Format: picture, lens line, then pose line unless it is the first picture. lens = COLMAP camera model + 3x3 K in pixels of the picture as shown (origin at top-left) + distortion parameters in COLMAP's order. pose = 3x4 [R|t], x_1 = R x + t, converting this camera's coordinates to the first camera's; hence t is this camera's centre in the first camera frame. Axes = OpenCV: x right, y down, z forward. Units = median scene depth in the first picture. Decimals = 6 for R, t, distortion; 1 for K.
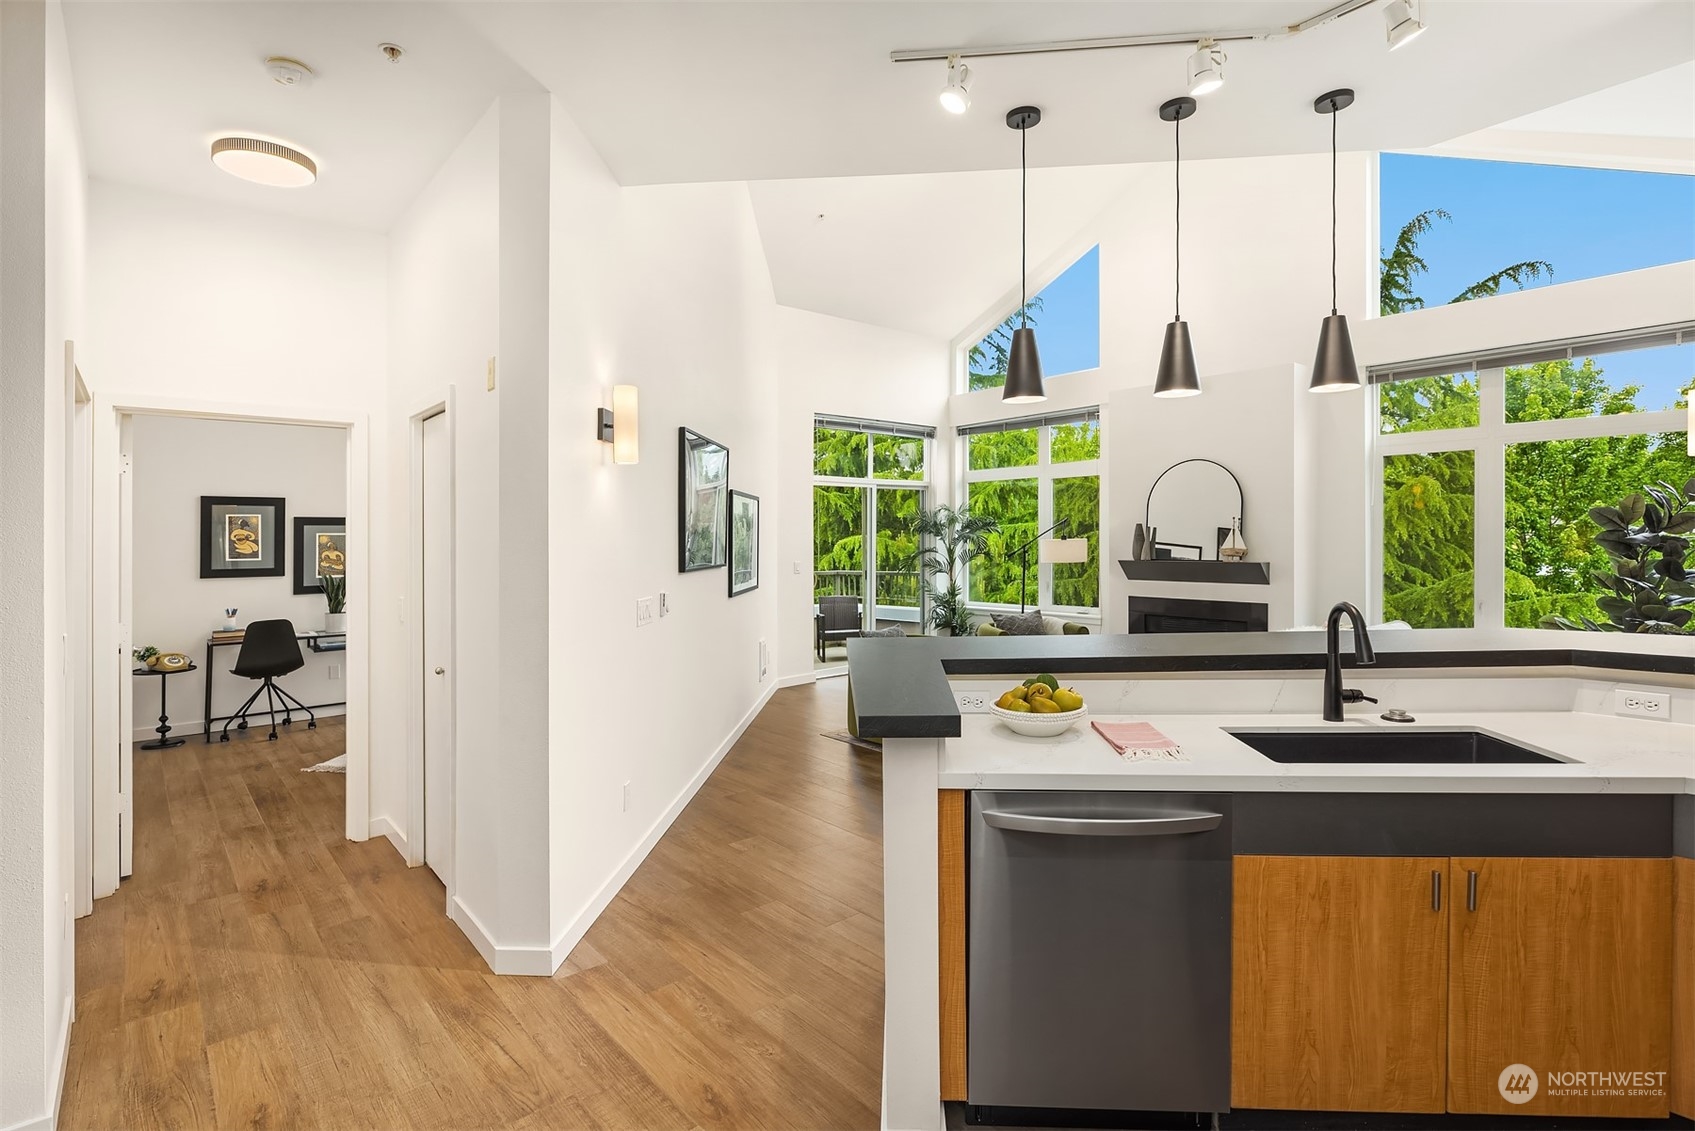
lens RADIAL K [[799.3, 0, 823.8], [0, 799.3, 535.4], [0, 0, 1]] dist [-0.002678, -0.000256]
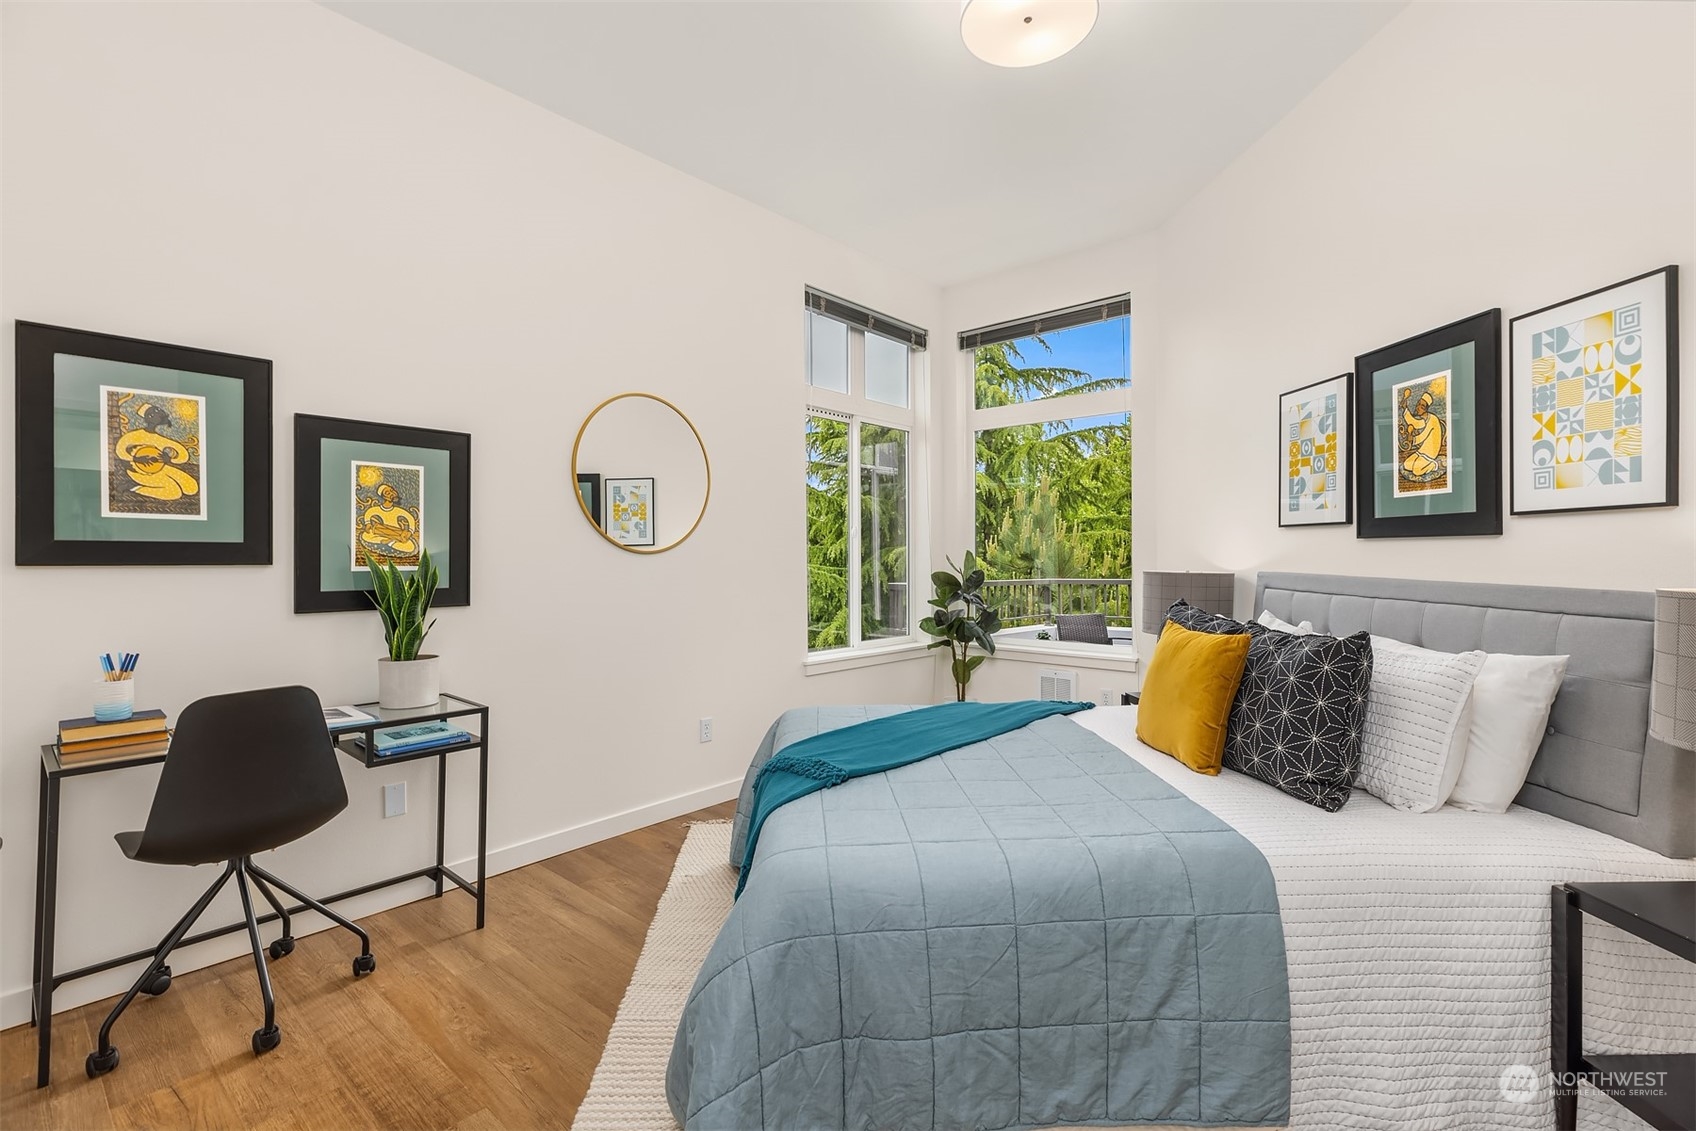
lens RADIAL K [[763.0, 0, 834.9], [0, 763.0, 570.1], [0, 0, 1]] dist [0.000715, 0.000026]
pose [[0.990731, 0.001013, 0.135833, -0.466862], [-0.002290, 0.999955, 0.009242, 0.050470], [-0.135817, -0.009468, 0.990689, 0.612990]]
